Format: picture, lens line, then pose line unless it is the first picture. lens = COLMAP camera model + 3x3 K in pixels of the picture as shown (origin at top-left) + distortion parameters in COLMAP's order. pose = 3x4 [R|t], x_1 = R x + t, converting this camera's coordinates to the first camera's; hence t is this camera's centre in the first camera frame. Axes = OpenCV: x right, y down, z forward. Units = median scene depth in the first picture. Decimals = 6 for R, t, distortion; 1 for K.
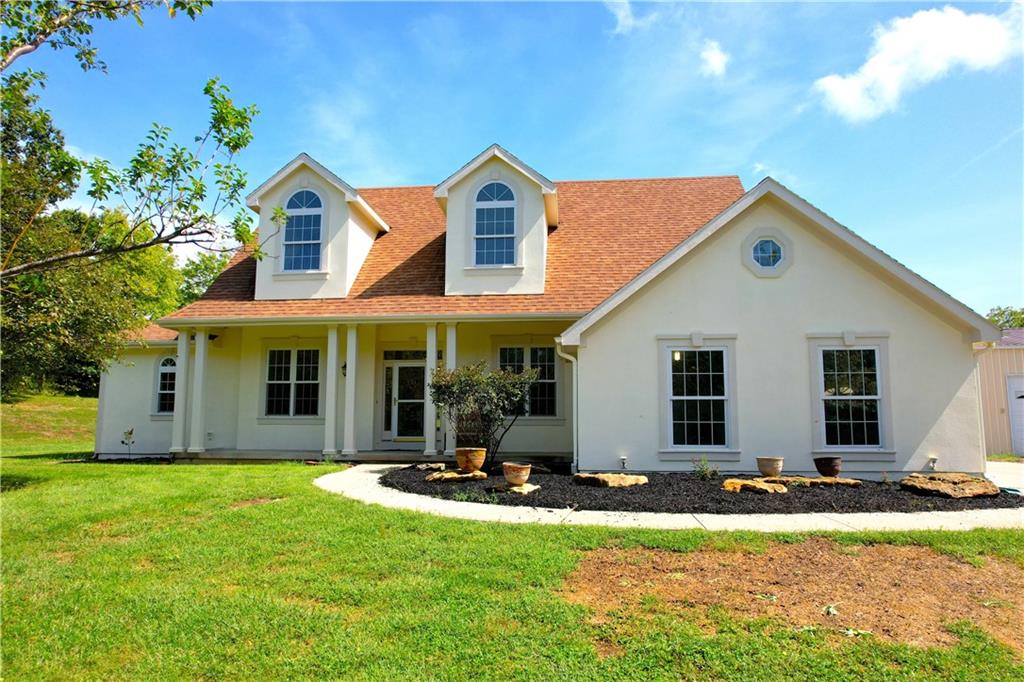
lens RADIAL K [[650.5, 0, 512.0], [0, 650.5, 341.0], [0, 0, 1]] dist [-0.080675, 0.071589]
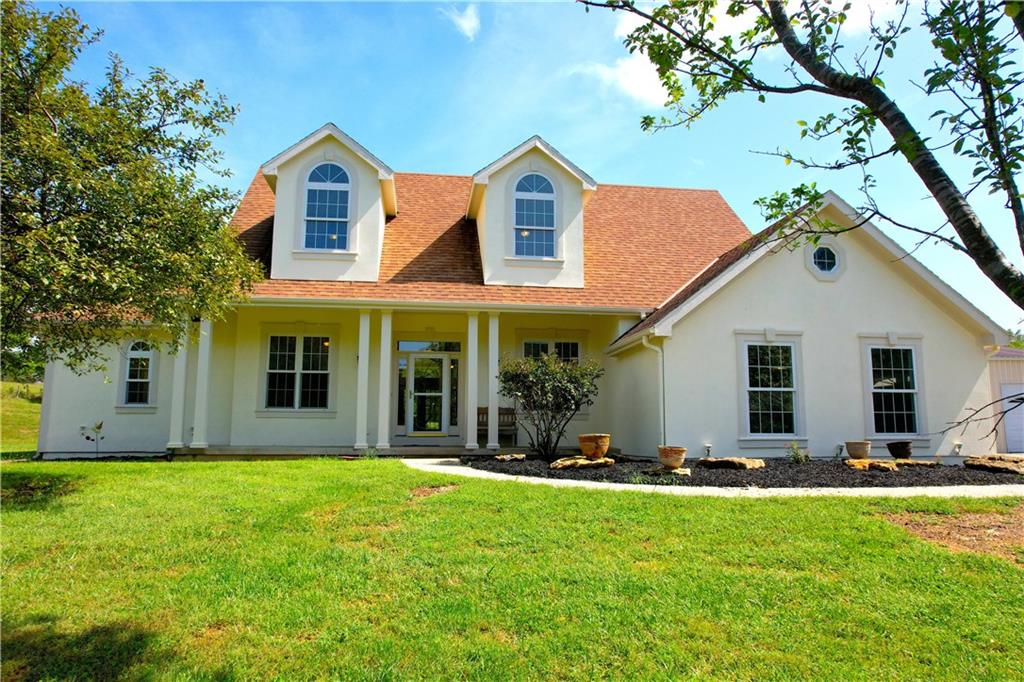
lens RADIAL K [[650.5, 0, 512.0], [0, 650.5, 341.0], [0, 0, 1]] dist [-0.080675, 0.071589]
pose [[0.972005, 0.033537, 0.232552, -0.285501], [-0.030349, 0.999390, -0.017273, 0.029658], [-0.232990, 0.009732, 0.972430, 0.045995]]
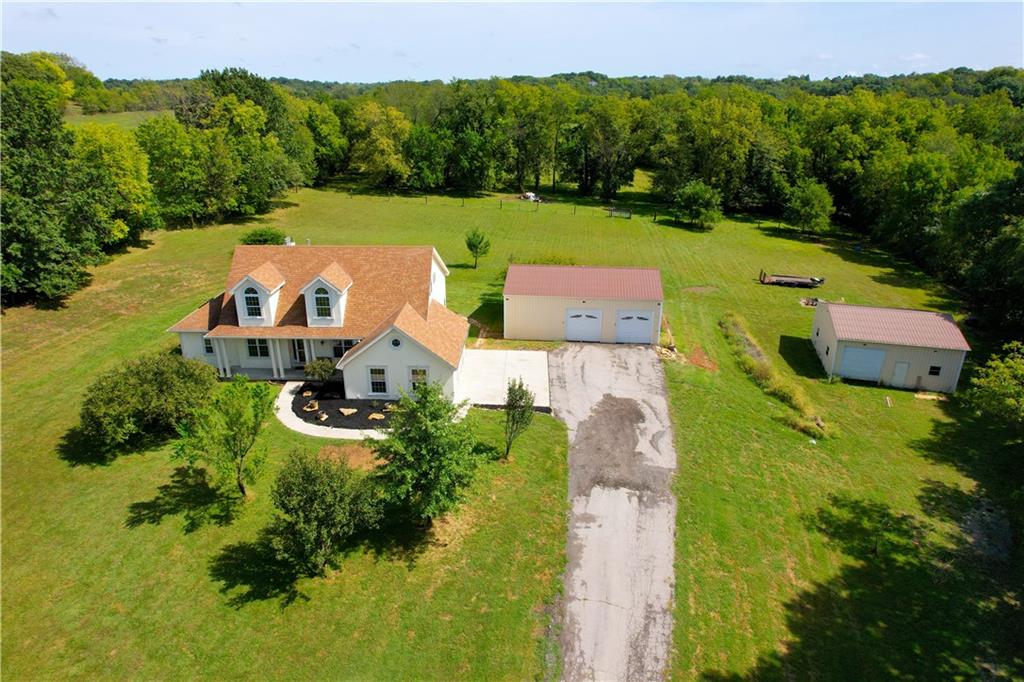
lens RADIAL K [[650.5, 0, 512.0], [0, 650.5, 341.0], [0, 0, 1]] dist [-0.080675, 0.071589]
pose [[0.997281, -0.026023, 0.068946, 0.592491], [-0.009996, 0.879165, 0.476413, -1.373138], [-0.073013, -0.475807, 0.876514, -1.579181]]
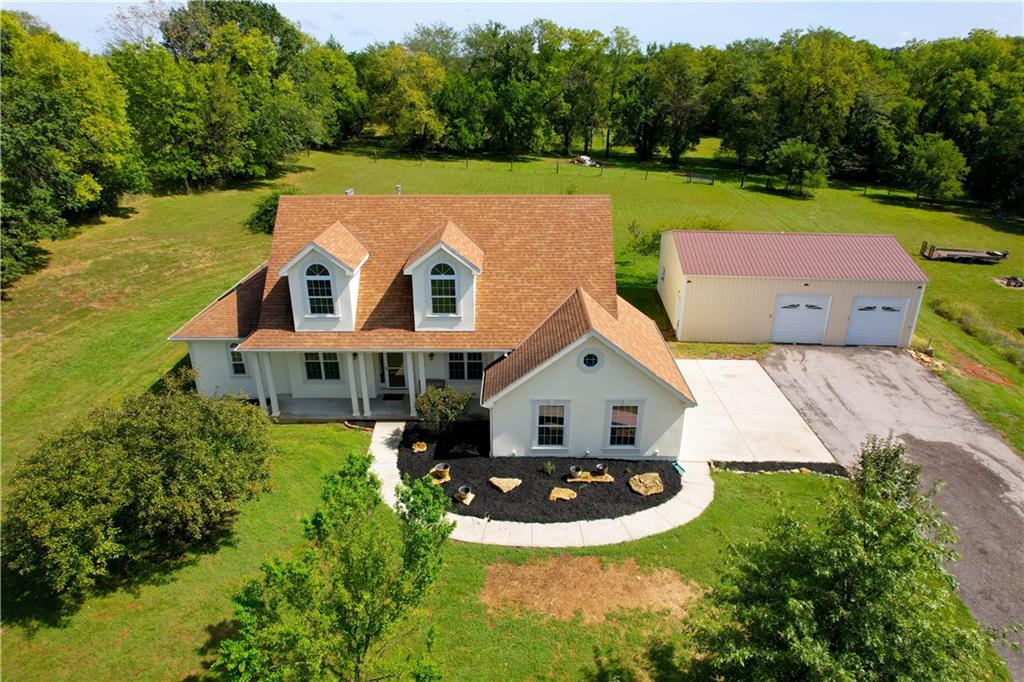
lens RADIAL K [[650.5, 0, 512.0], [0, 650.5, 341.0], [0, 0, 1]] dist [-0.080675, 0.071589]
pose [[0.995112, -0.039554, 0.090482, -0.007812], [-0.010842, 0.866975, 0.498234, -0.877063], [-0.098152, -0.496780, 0.862308, -0.470071]]
